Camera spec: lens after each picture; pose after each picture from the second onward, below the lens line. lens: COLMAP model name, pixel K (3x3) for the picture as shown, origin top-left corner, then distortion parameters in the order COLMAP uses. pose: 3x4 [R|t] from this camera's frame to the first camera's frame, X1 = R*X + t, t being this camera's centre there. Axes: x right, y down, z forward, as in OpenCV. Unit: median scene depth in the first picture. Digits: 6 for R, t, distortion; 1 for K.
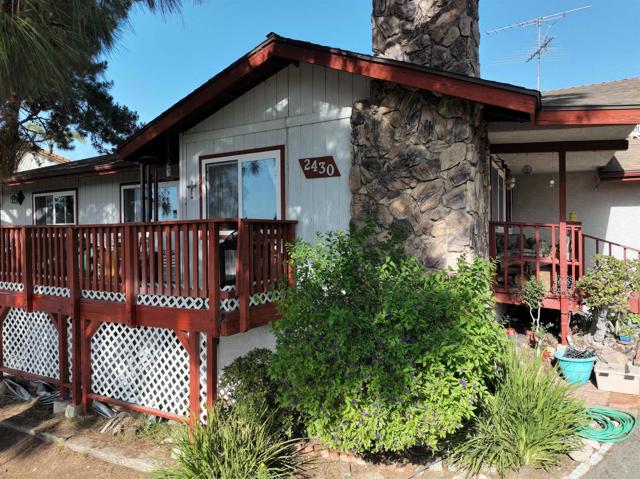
lens RADIAL K [[439.4, 0, 320.0], [0, 439.4, 239.5], [0, 0, 1]] dist [0.003782, 0.005583]
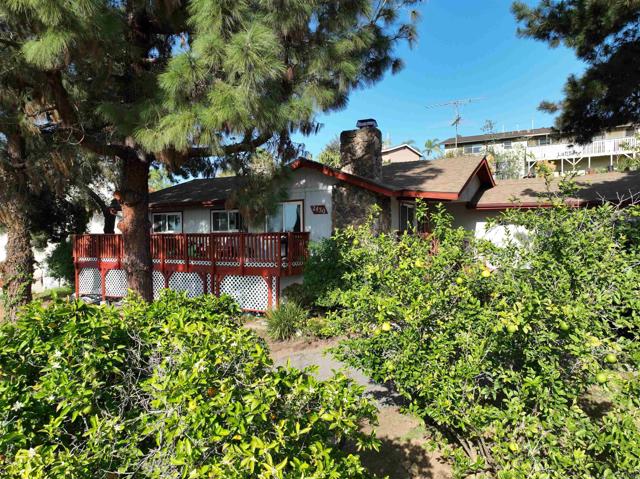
lens RADIAL K [[439.4, 0, 320.0], [0, 439.4, 239.5], [0, 0, 1]] dist [0.003782, 0.005583]
pose [[0.999990, 0.000130, 0.004403, -0.007168], [-0.000129, 1.000000, -0.000316, -0.001614], [-0.004403, 0.000315, 0.999990, -1.441950]]
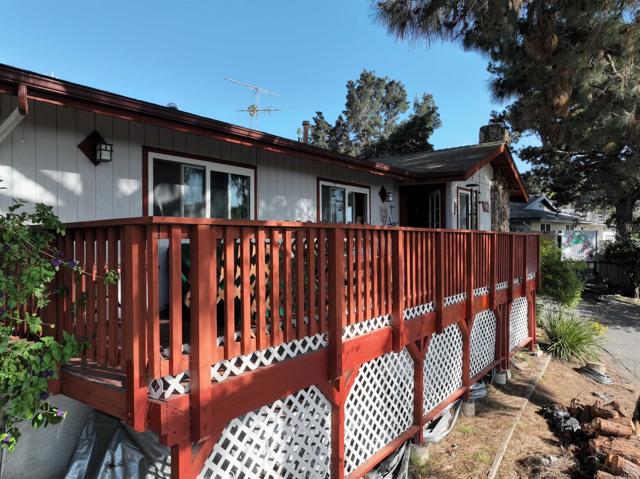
lens RADIAL K [[439.4, 0, 320.0], [0, 439.4, 239.5], [0, 0, 1]] dist [0.003782, 0.005583]
pose [[0.118477, -0.006220, 0.992937, -2.207155], [-0.001905, 0.999977, 0.006491, -0.022198], [-0.992955, -0.002660, 0.118462, 1.528205]]
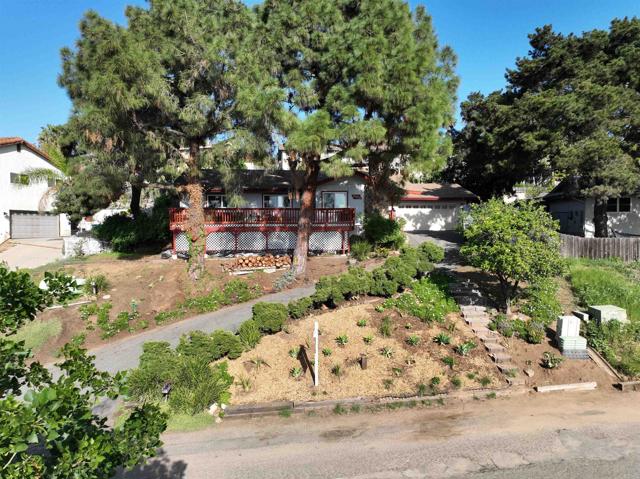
lens RADIAL K [[439.4, 0, 320.0], [0, 439.4, 239.5], [0, 0, 1]] dist [0.003782, 0.005583]
pose [[0.829061, -0.018182, 0.558863, -2.970577], [0.002701, 0.999590, 0.028513, 0.149834], [-0.559152, -0.022130, 0.828770, -2.659860]]
